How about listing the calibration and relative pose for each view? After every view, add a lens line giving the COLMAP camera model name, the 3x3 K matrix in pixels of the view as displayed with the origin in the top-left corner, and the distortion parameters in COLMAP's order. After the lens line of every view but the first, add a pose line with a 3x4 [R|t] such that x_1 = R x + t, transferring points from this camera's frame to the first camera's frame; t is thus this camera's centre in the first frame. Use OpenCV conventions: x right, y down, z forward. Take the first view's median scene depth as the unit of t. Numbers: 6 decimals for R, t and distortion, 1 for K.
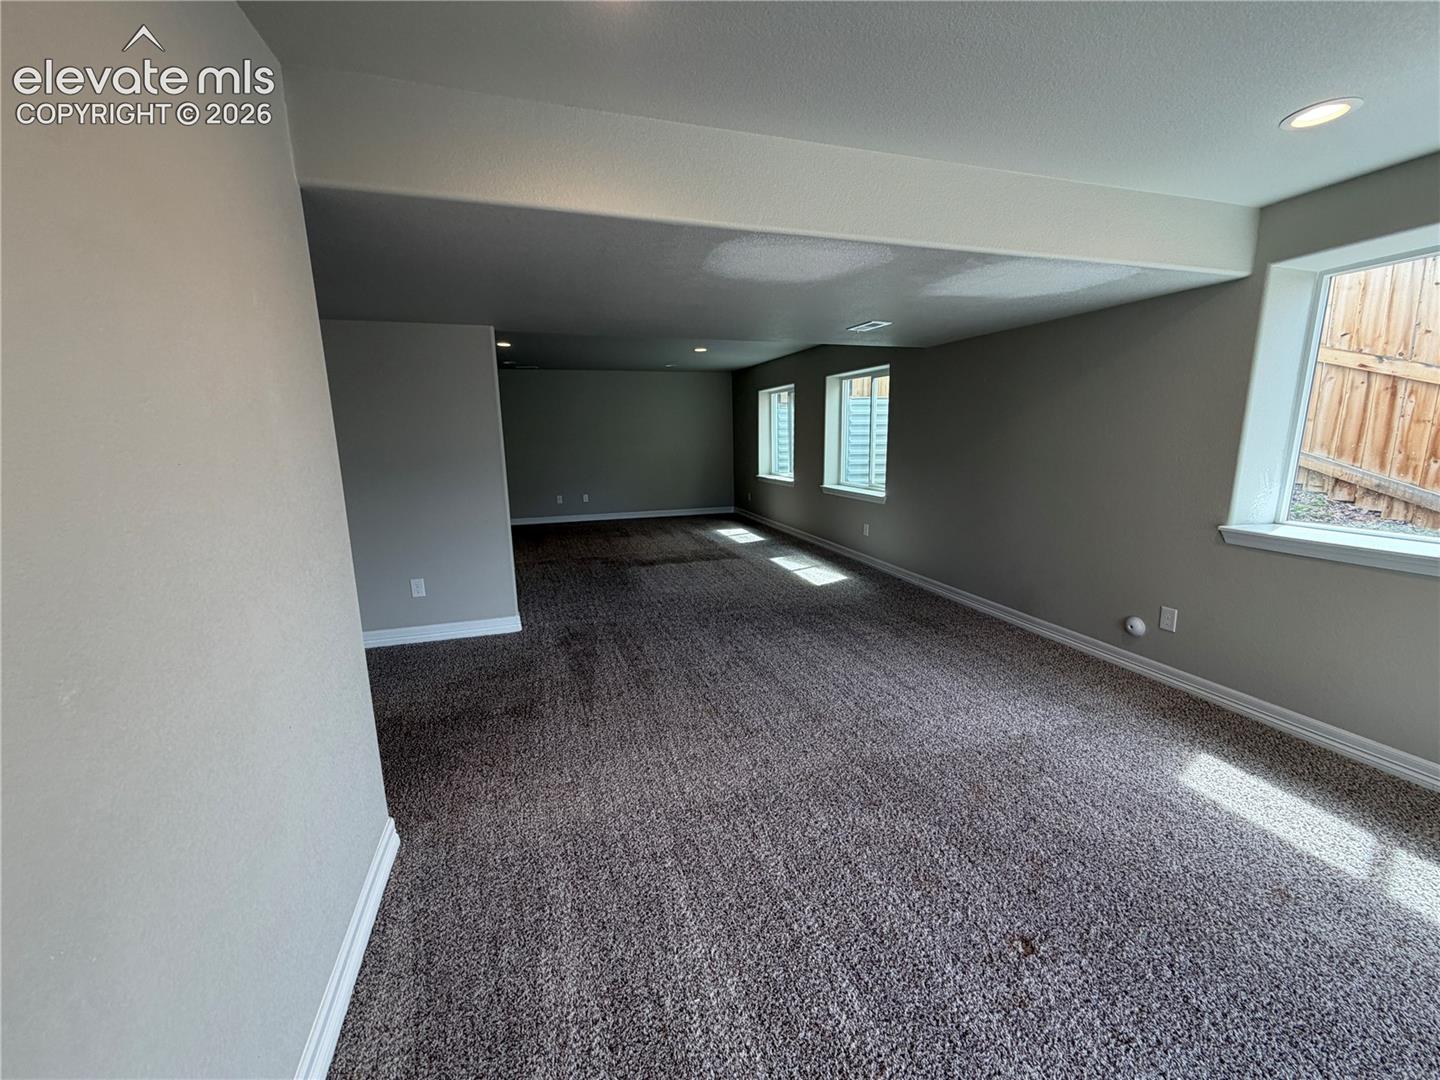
lens RADIAL K [[575.4, 0, 716.6], [0, 575.4, 538.0], [0, 0, 1]] dist [0.000034, 0.000467]
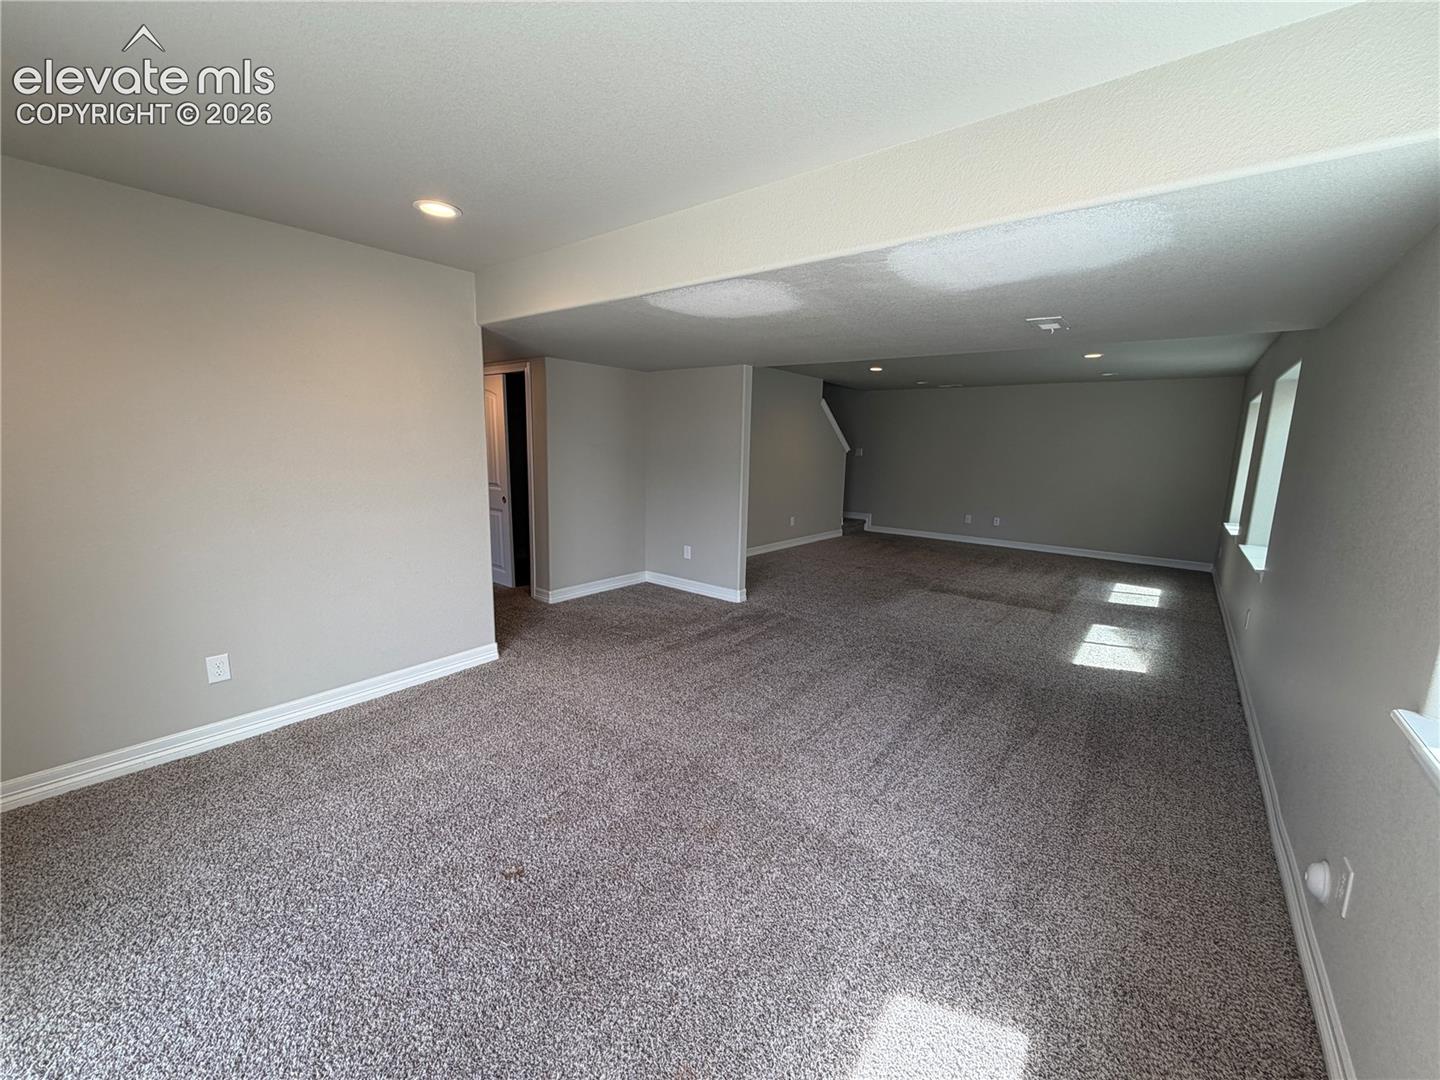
lens RADIAL K [[575.4, 0, 719.6], [0, 575.4, 541.5], [0, 0, 1]] dist [0.000034, 0.000467]
pose [[0.562792, 0.169309, -0.809073, 0.711820], [-0.183870, 0.979917, 0.077160, -0.067103], [0.805889, 0.105340, 0.582621, 0.244771]]
